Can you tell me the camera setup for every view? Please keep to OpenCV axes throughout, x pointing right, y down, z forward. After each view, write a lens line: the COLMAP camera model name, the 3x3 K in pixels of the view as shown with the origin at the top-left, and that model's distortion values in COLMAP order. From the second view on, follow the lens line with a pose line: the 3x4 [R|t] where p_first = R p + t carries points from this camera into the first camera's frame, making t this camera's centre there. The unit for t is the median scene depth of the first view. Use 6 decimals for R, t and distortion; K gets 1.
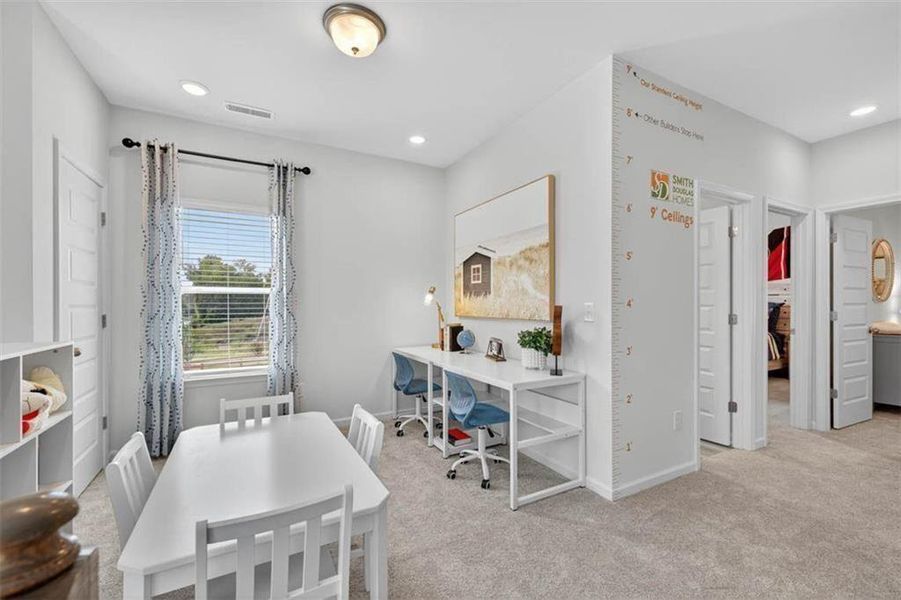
lens RADIAL K [[375.2, 0, 449.7], [0, 375.2, 305.7], [0, 0, 1]] dist [-0.000114, -0.000117]
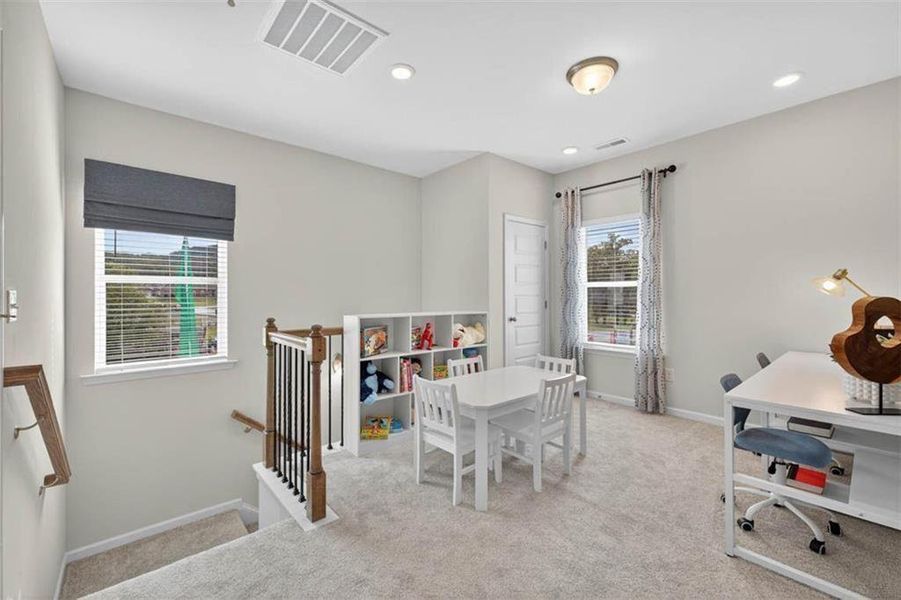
lens RADIAL K [[375.2, 0, 450.0], [0, 375.2, 294.6], [0, 0, 1]] dist [-0.000114, -0.000117]
pose [[0.214516, -0.001432, -0.976719, 0.595309], [-0.004060, 0.999989, -0.002358, 0.000991], [0.976712, 0.004471, 0.214508, 0.186694]]
